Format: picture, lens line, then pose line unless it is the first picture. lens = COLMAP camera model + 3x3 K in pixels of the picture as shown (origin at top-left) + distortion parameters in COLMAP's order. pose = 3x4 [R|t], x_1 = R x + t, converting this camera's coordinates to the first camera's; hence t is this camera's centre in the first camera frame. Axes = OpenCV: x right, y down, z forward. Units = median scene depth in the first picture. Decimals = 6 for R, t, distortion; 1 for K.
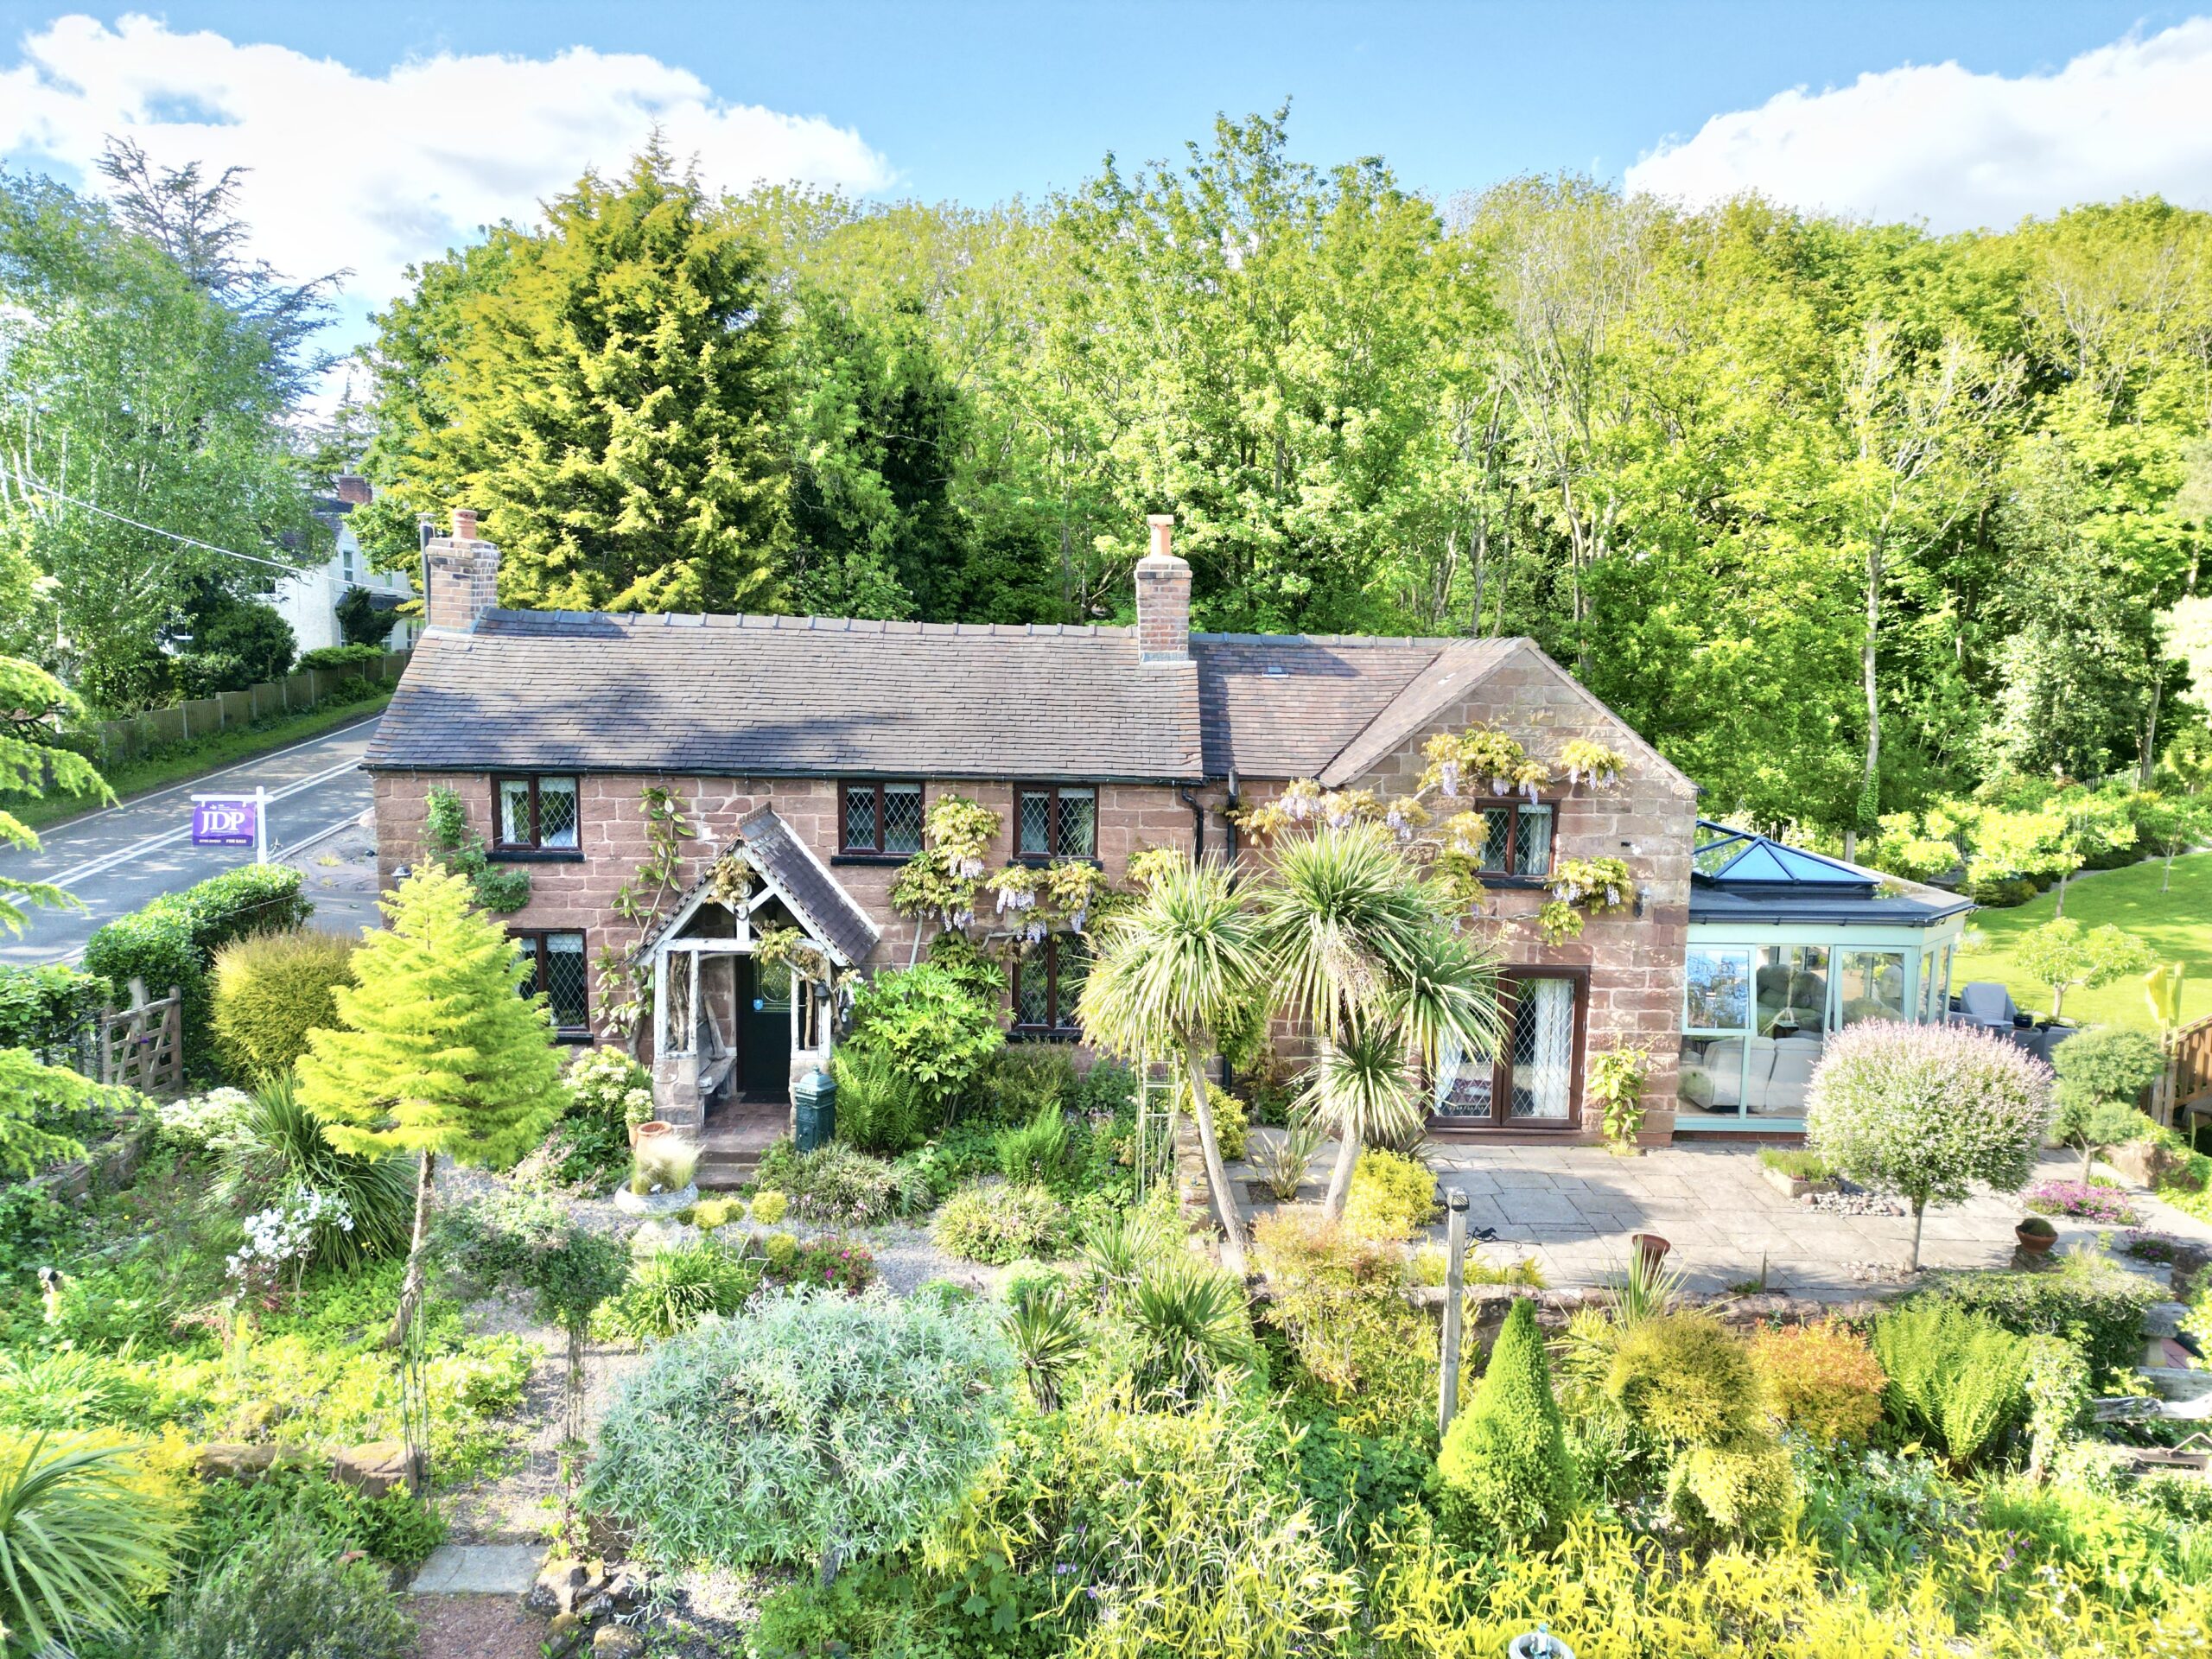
lens RADIAL K [[1572.0, 0, 1117.0], [0, 1572.0, 836.2], [0, 0, 1]] dist [0.065705, -0.055745]
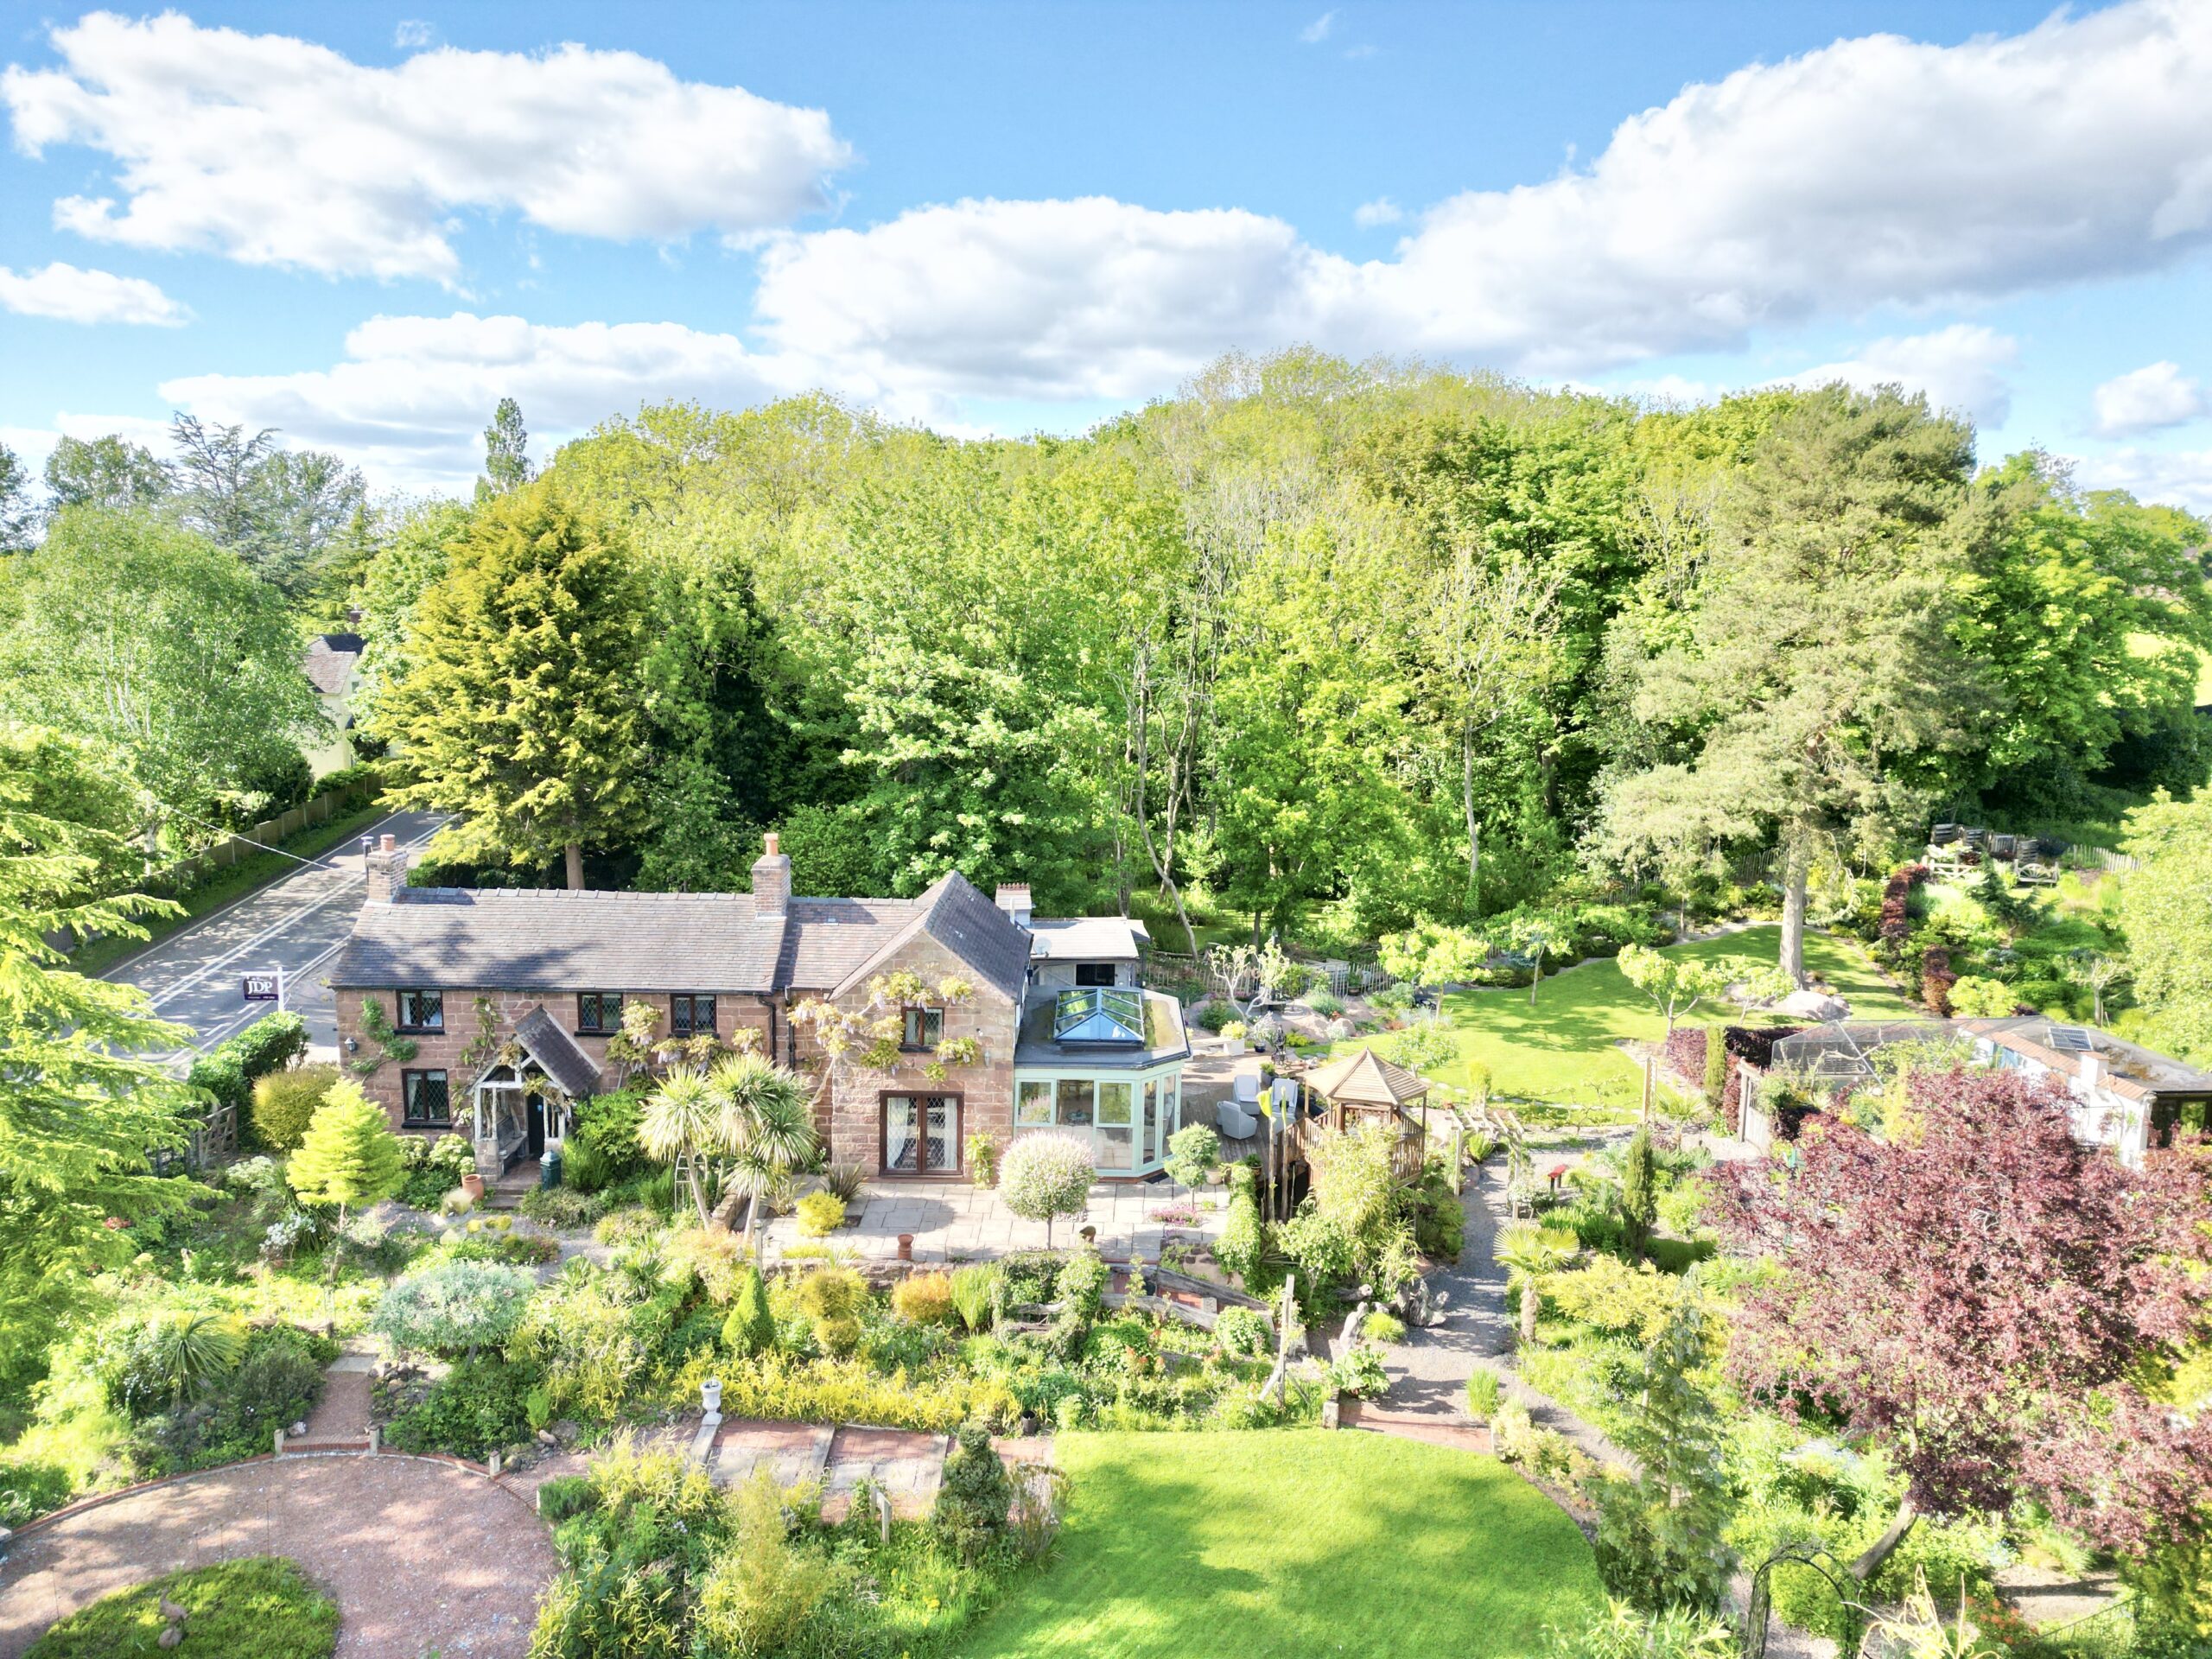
lens RADIAL K [[1572.0, 0, 1117.0], [0, 1572.0, 836.2], [0, 0, 1]] dist [0.065705, -0.055745]
pose [[0.999780, 0.002918, -0.020763, 0.529912], [-0.002414, 0.999703, 0.024262, -0.280746], [0.020828, -0.024207, 0.999490, -0.922276]]
